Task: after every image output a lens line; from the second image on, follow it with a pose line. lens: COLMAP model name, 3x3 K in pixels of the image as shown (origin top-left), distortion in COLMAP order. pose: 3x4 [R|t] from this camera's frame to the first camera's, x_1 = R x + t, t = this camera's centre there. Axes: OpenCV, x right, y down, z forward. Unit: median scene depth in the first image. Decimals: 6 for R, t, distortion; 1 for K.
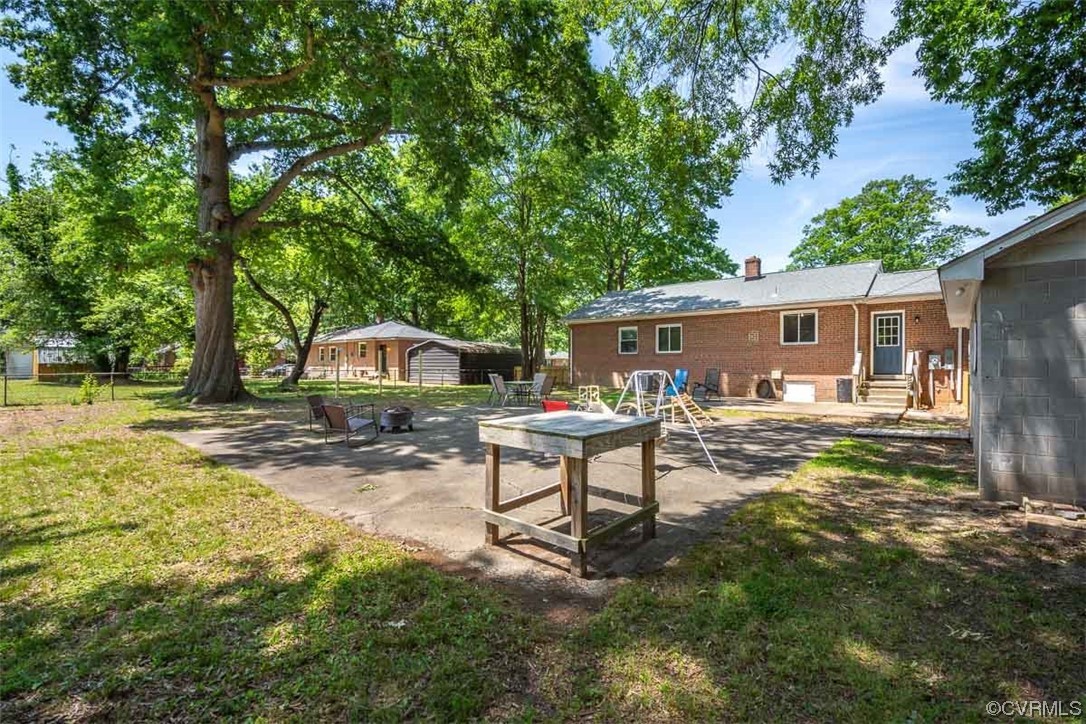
lens RADIAL K [[470.0, 0, 543.0], [0, 470.0, 362.0], [0, 0, 1]] dist [-0.002501, -0.000355]
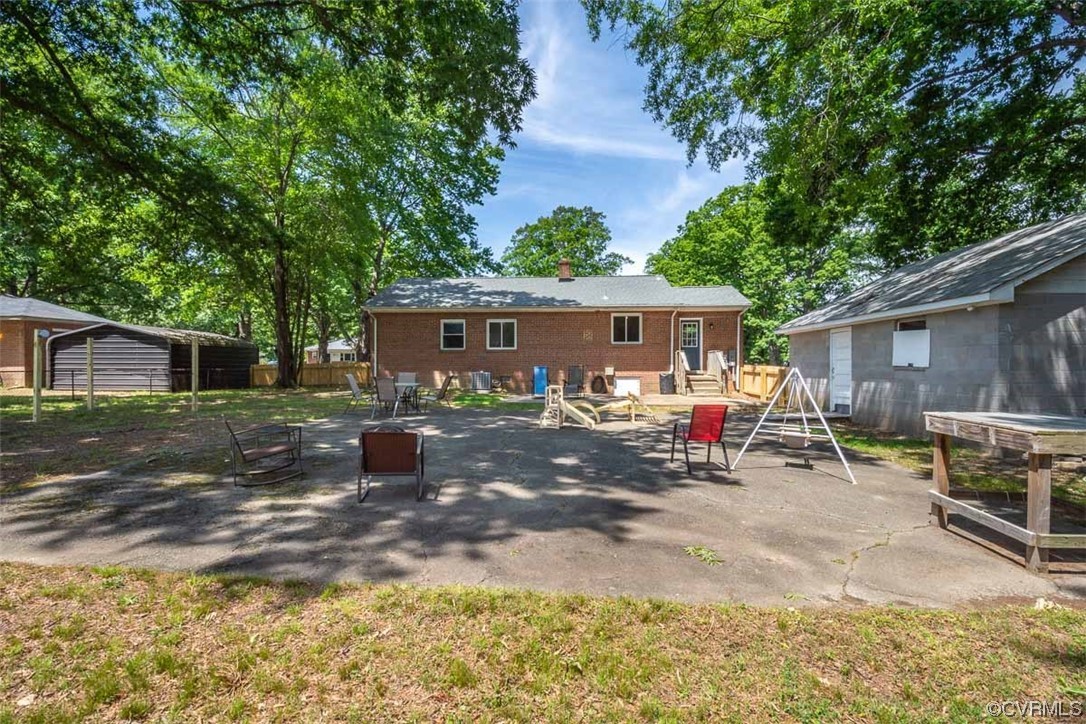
lens RADIAL K [[489.2, 0, 543.0], [0, 489.2, 362.0], [0, 0, 1]] dist [0.011121, -0.014568]
pose [[0.803529, 0.000748, 0.595265, -0.292918], [-0.004176, 0.999982, 0.004381, 0.001349], [-0.595251, -0.006007, 0.803518, 0.182972]]
